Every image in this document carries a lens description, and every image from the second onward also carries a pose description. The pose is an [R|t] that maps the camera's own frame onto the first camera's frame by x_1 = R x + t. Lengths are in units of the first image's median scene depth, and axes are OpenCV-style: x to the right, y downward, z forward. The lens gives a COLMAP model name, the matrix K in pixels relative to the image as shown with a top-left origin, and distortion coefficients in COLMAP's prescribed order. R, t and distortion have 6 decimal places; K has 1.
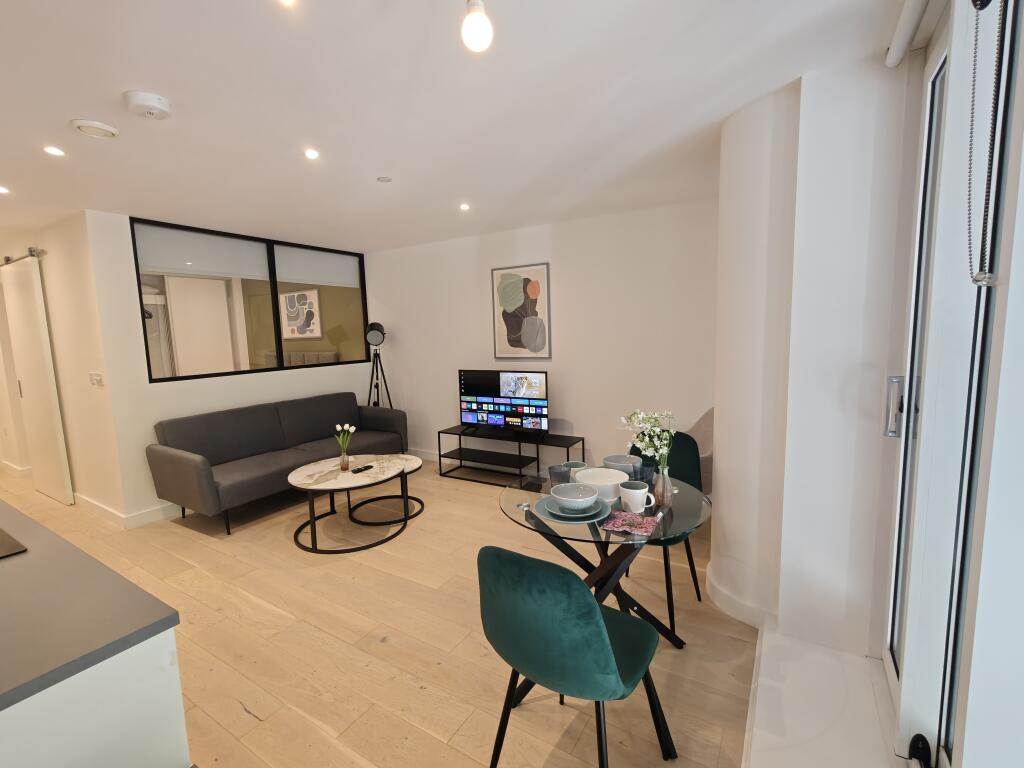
lens RADIAL K [[458.6, 0, 510.0], [0, 458.6, 385.3], [0, 0, 1]] dist [0.002797, -0.000900]
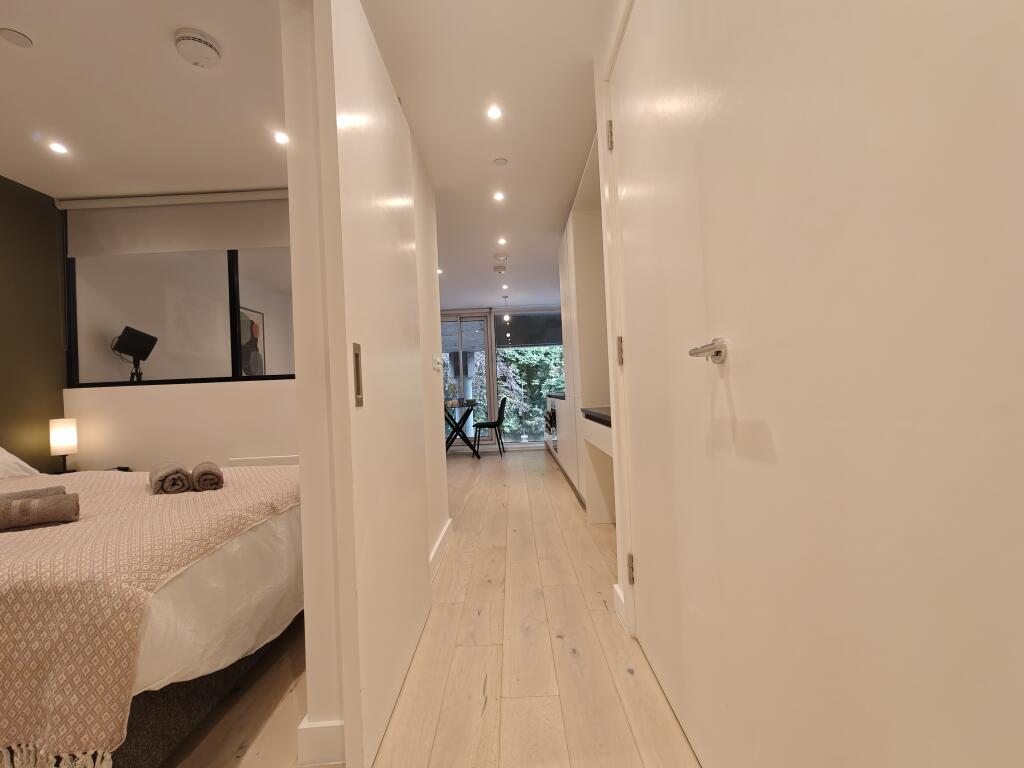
lens RADIAL K [[458.6, 0, 510.0], [0, 458.6, 385.3], [0, 0, 1]] dist [0.002797, -0.000900]
pose [[-0.517742, 0.063554, 0.853173, -1.325210], [0.160817, 0.986690, 0.024090, 0.022134], [-0.840286, 0.149677, -0.521072, 1.047182]]
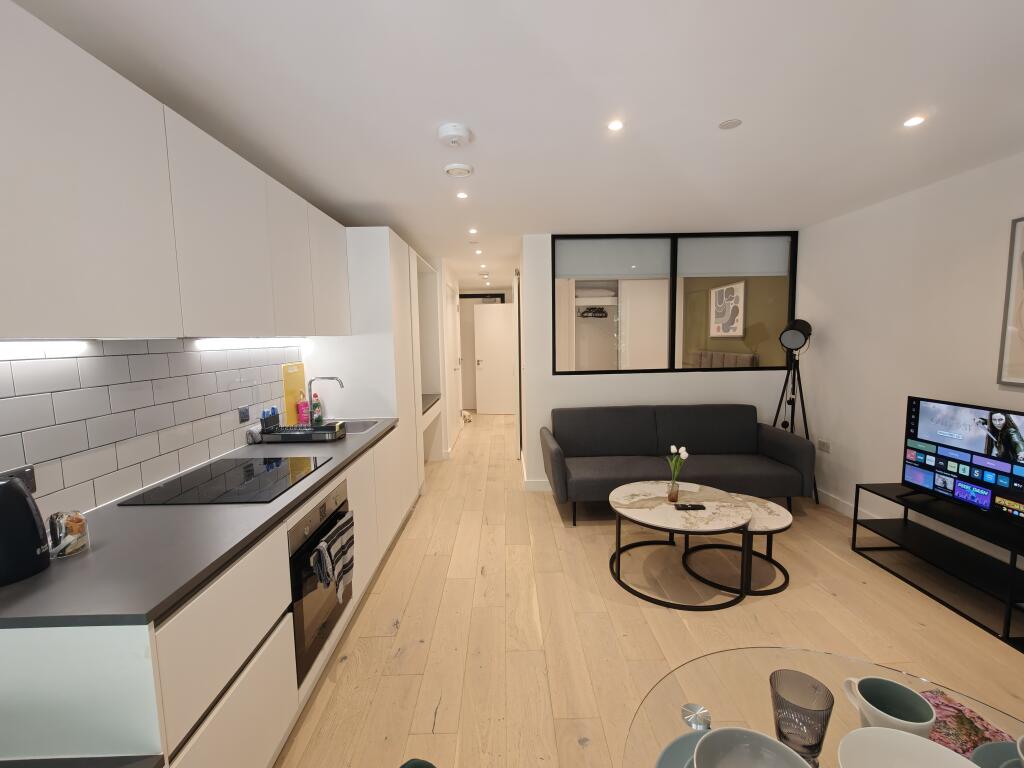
lens RADIAL K [[458.6, 0, 510.0], [0, 458.6, 385.3], [0, 0, 1]] dist [0.002797, -0.000900]
pose [[0.540143, 0.109523, -0.834416, 0.114029], [-0.096952, 0.992992, 0.067578, -0.038637], [0.835970, 0.044397, 0.546977, 0.214426]]
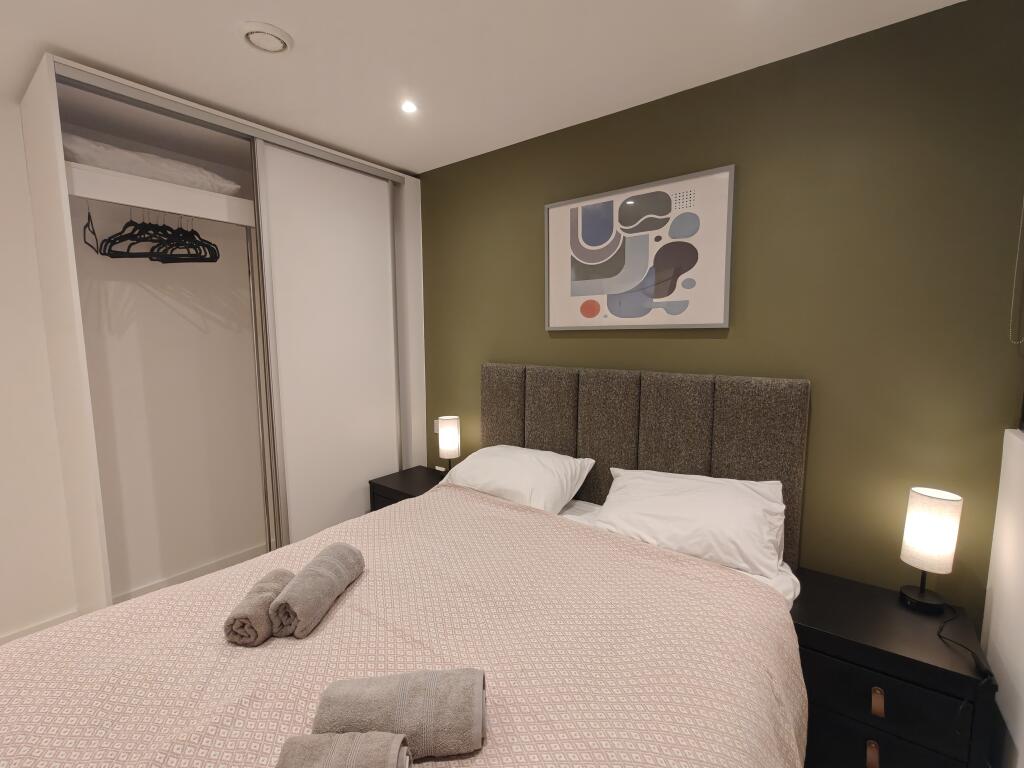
lens RADIAL K [[458.6, 0, 510.0], [0, 458.6, 385.3], [0, 0, 1]] dist [0.002797, -0.000900]
pose [[0.994953, 0.036845, -0.093328, -0.702039], [-0.036632, 0.999321, 0.003997, -0.081745], [0.093412, -0.000558, 0.995627, 0.903953]]
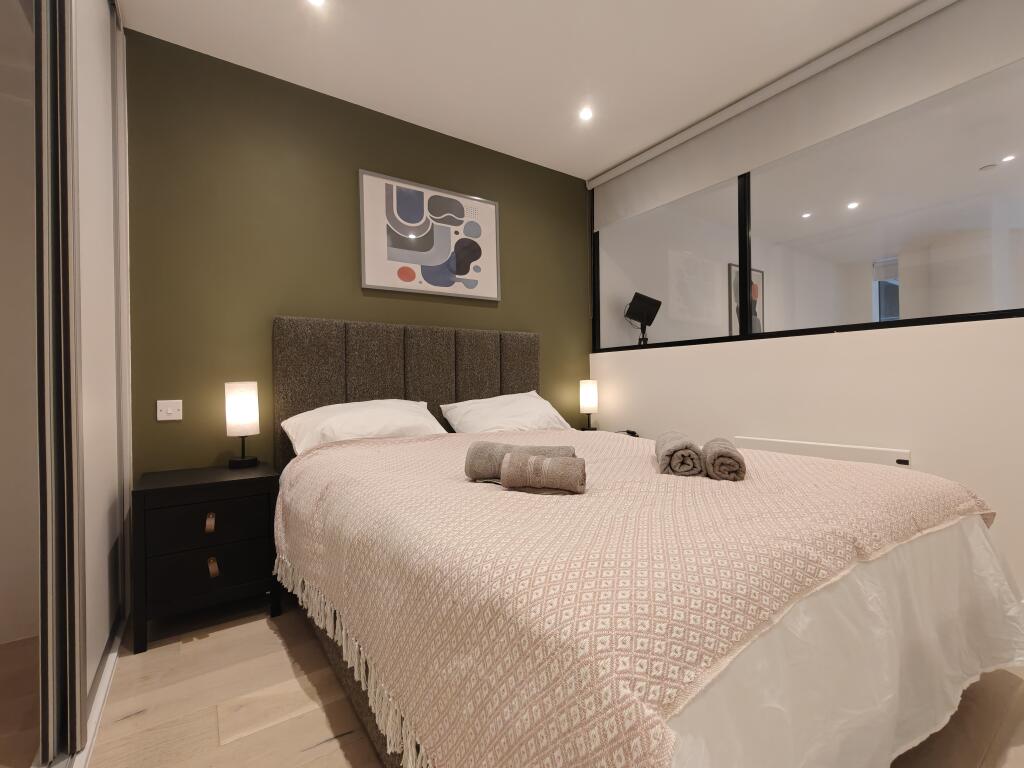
lens RADIAL K [[458.6, 0, 510.0], [0, 458.6, 385.3], [0, 0, 1]] dist [0.002797, -0.000900]
pose [[0.404314, 0.024078, 0.914303, -1.136360], [0.108826, 0.991285, -0.074230, 0.029900], [-0.908123, 0.129512, 0.398170, 1.076109]]
